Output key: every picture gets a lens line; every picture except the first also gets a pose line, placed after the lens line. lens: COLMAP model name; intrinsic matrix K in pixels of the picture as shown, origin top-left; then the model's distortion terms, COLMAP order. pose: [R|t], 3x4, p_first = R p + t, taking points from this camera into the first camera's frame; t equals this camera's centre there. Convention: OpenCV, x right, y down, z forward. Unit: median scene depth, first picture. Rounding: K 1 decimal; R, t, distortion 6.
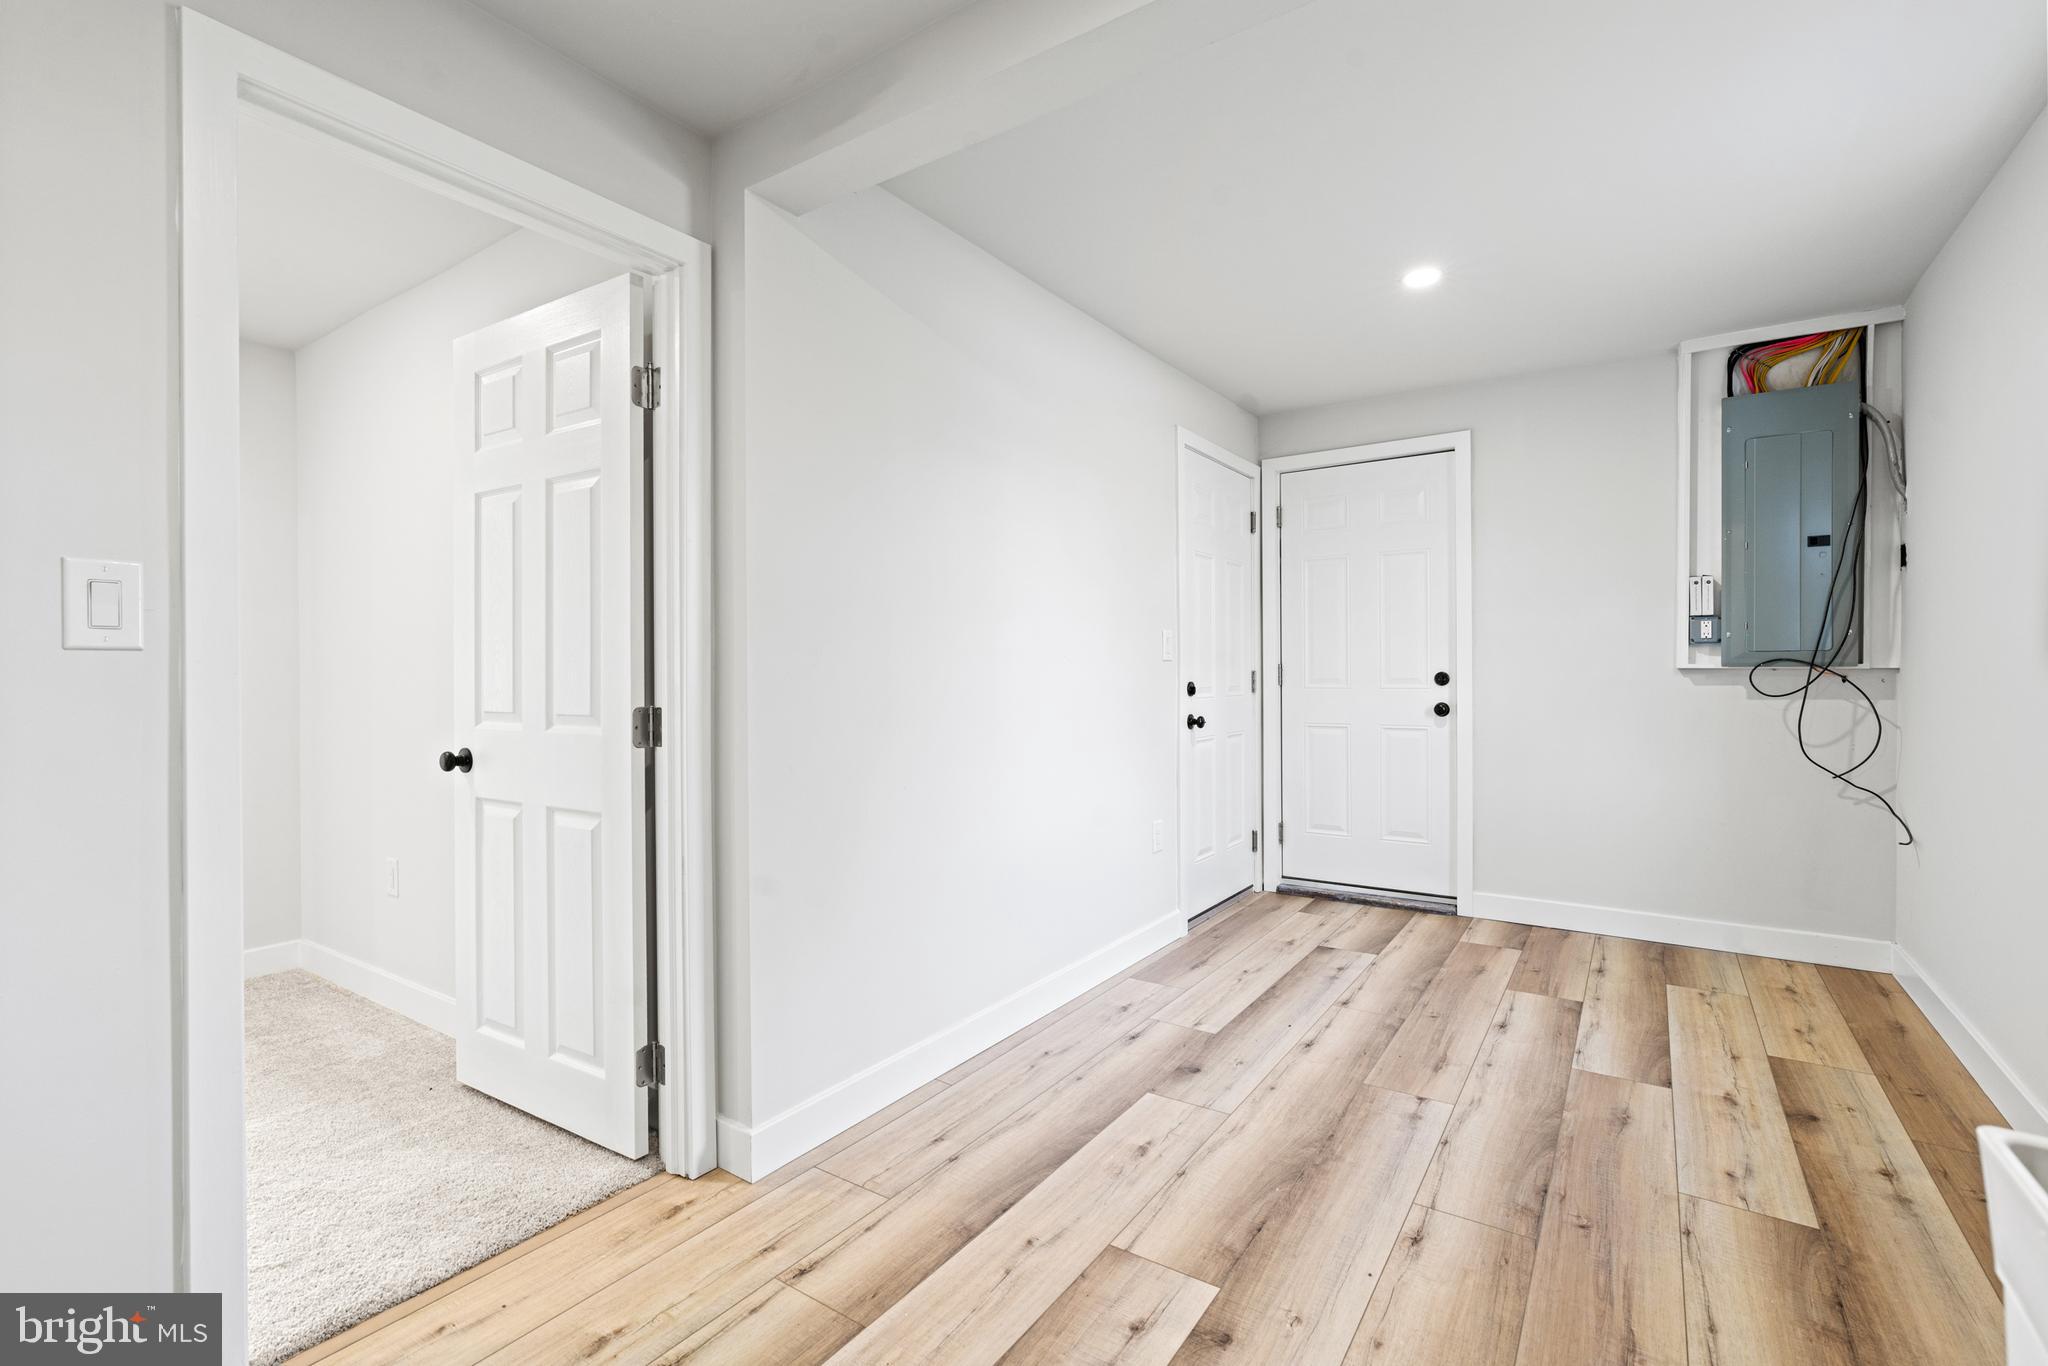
lens RADIAL K [[923.8, 0, 1027.0], [0, 923.8, 678.8], [0, 0, 1]] dist [-0.009699, 0.002537]
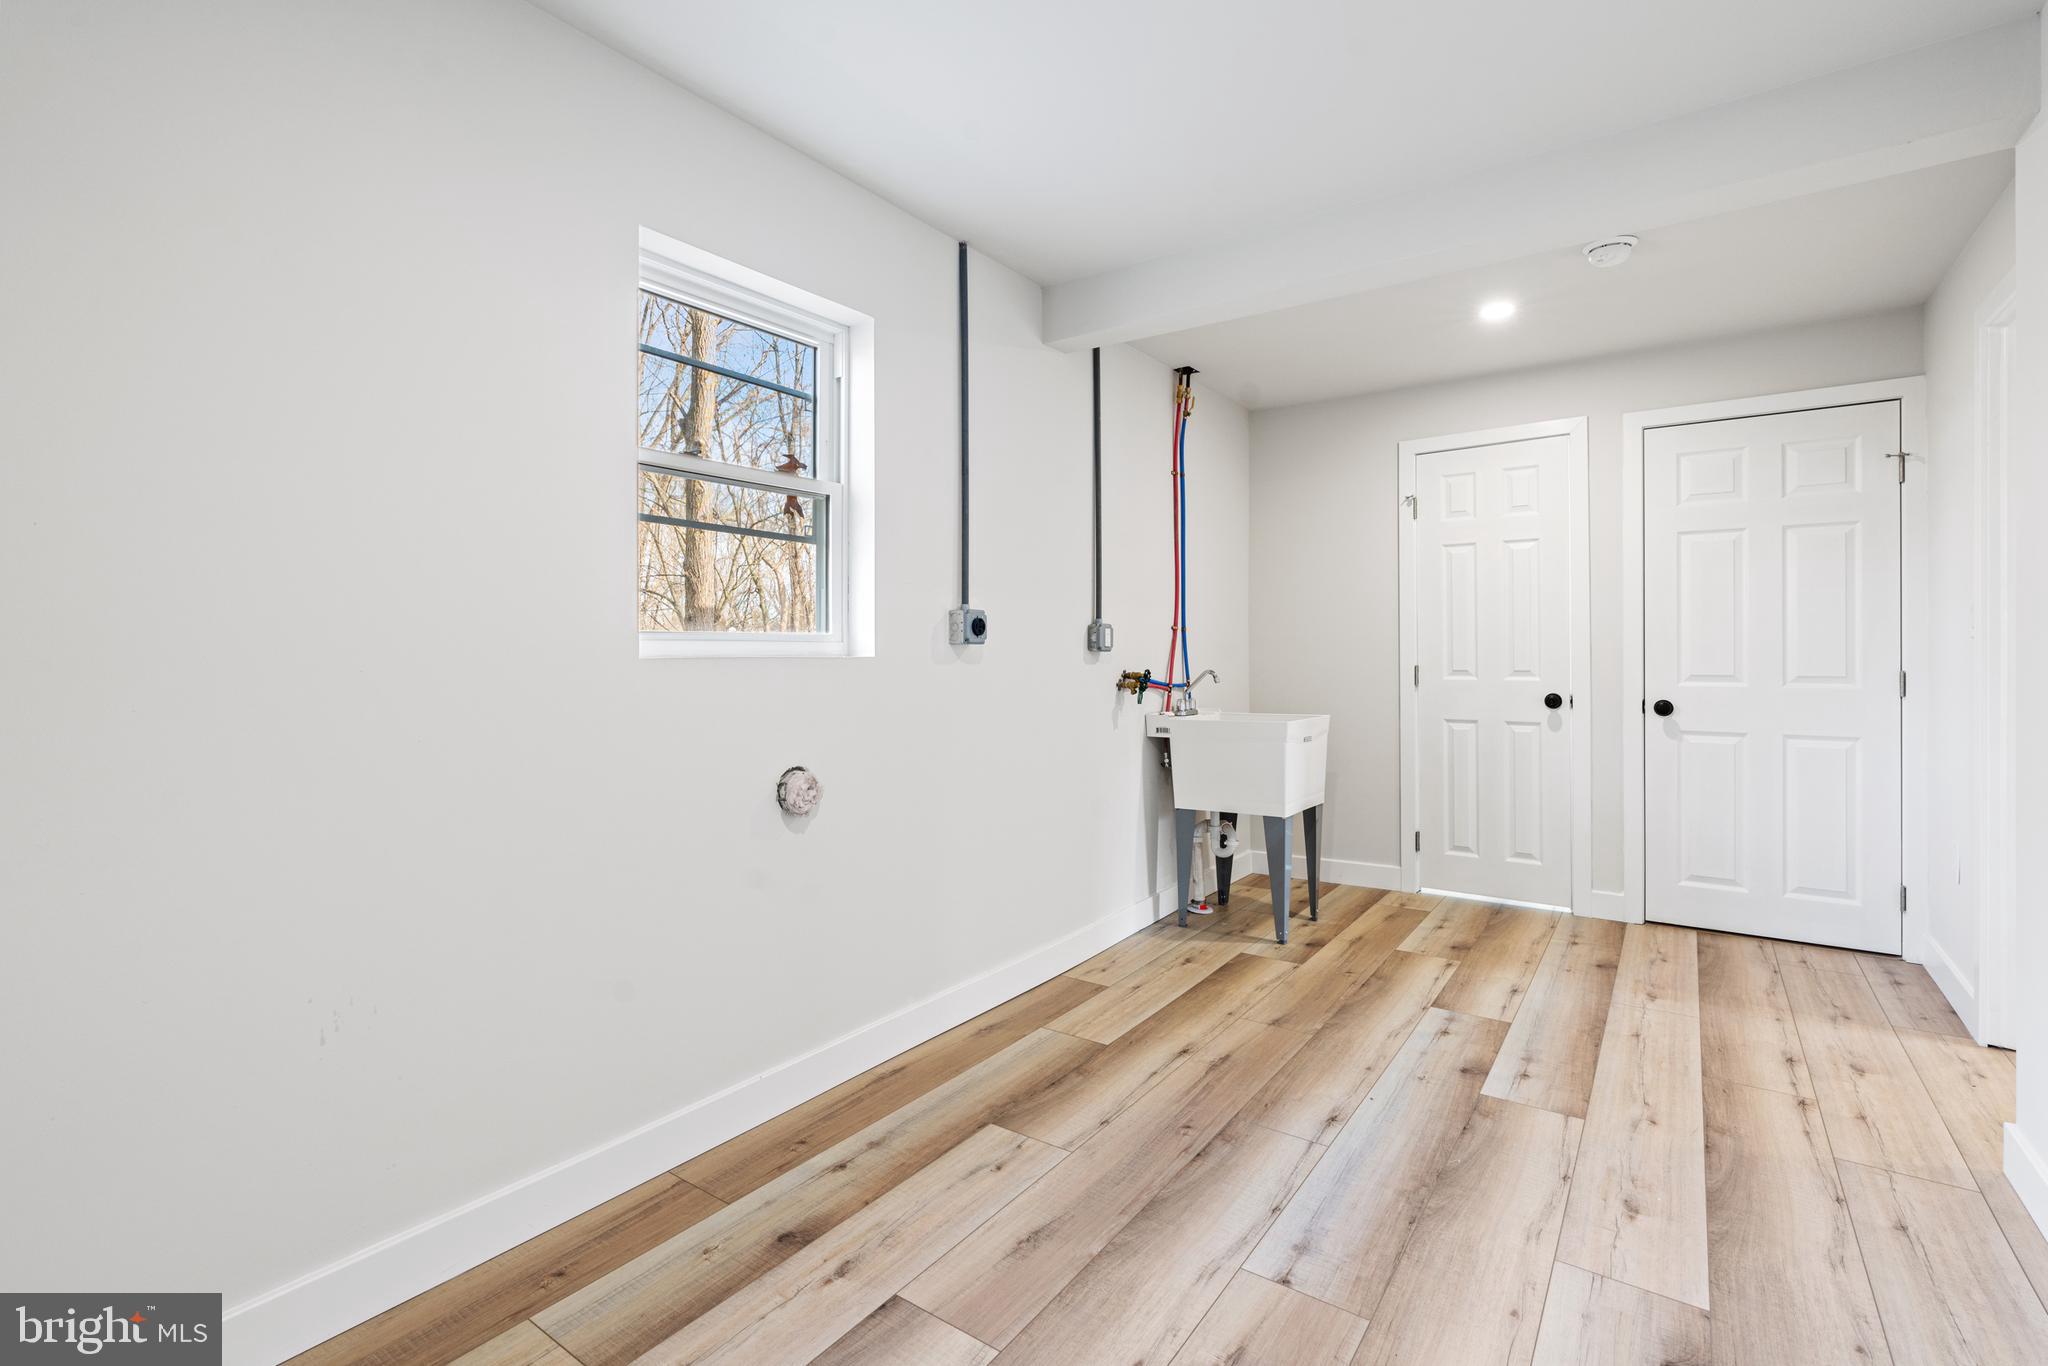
lens RADIAL K [[923.8, 0, 1024.2], [0, 923.8, 668.1], [0, 0, 1]] dist [-0.009699, 0.002537]
pose [[-0.999498, 0.009659, 0.030170, 0.688485], [0.010286, 0.999733, 0.020672, -0.017963], [-0.029962, 0.020972, -0.999331, 1.937866]]
